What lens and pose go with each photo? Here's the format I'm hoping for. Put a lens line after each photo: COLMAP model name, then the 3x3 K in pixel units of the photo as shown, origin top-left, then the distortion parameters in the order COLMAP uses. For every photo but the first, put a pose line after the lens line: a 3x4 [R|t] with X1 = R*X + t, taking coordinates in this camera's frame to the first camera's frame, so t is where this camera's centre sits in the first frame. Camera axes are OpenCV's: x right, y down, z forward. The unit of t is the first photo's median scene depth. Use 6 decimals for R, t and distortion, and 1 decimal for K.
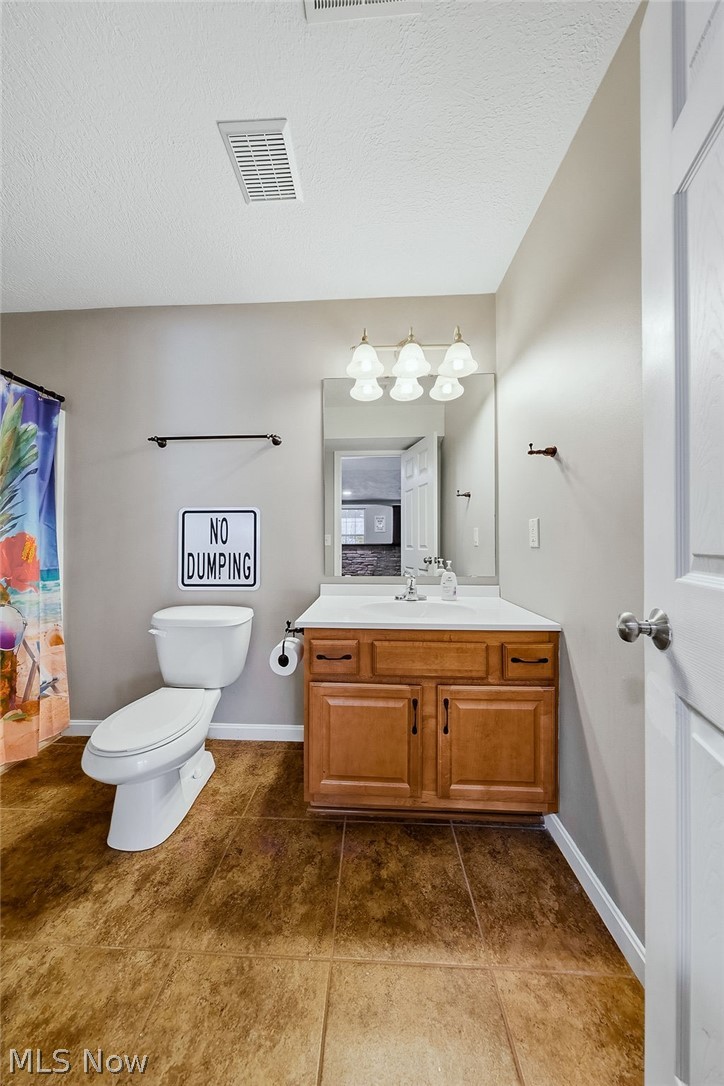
lens RADIAL K [[317.4, 0, 361.3], [0, 317.4, 542.0], [0, 0, 1]] dist [-0.001920, -0.000042]
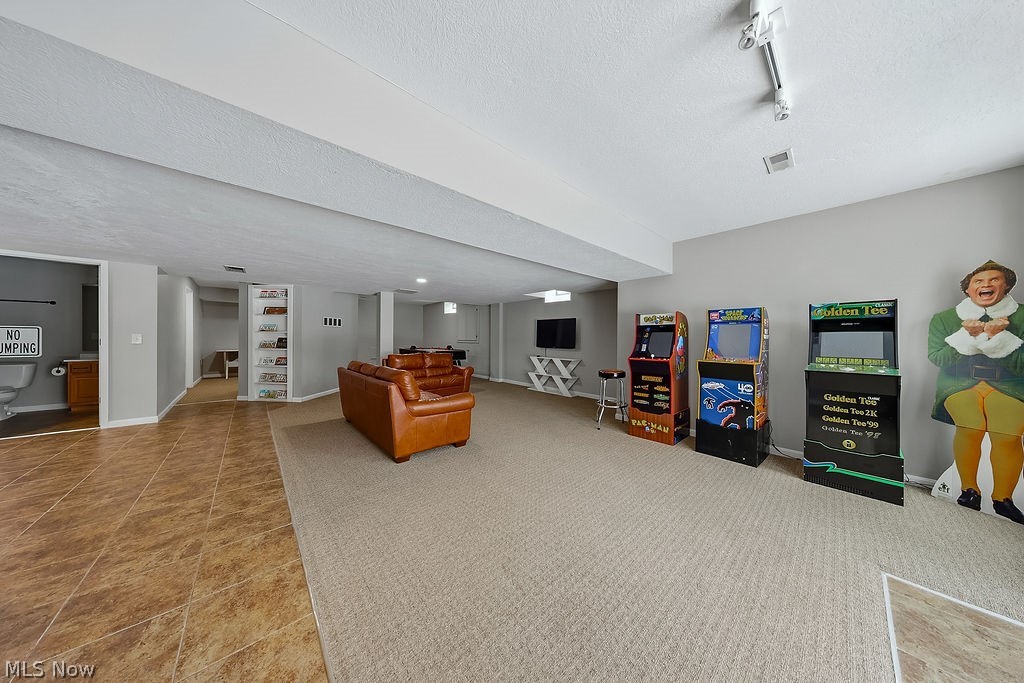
lens RADIAL K [[299.3, 0, 512.9], [0, 299.3, 337.8], [0, 0, 1]] dist [-0.001920, -0.000042]
pose [[0.717543, 0.004258, 0.696501, 0.797268], [-0.007322, 0.999972, 0.001429, -0.044955], [-0.696475, -0.006125, 0.717554, -3.628783]]
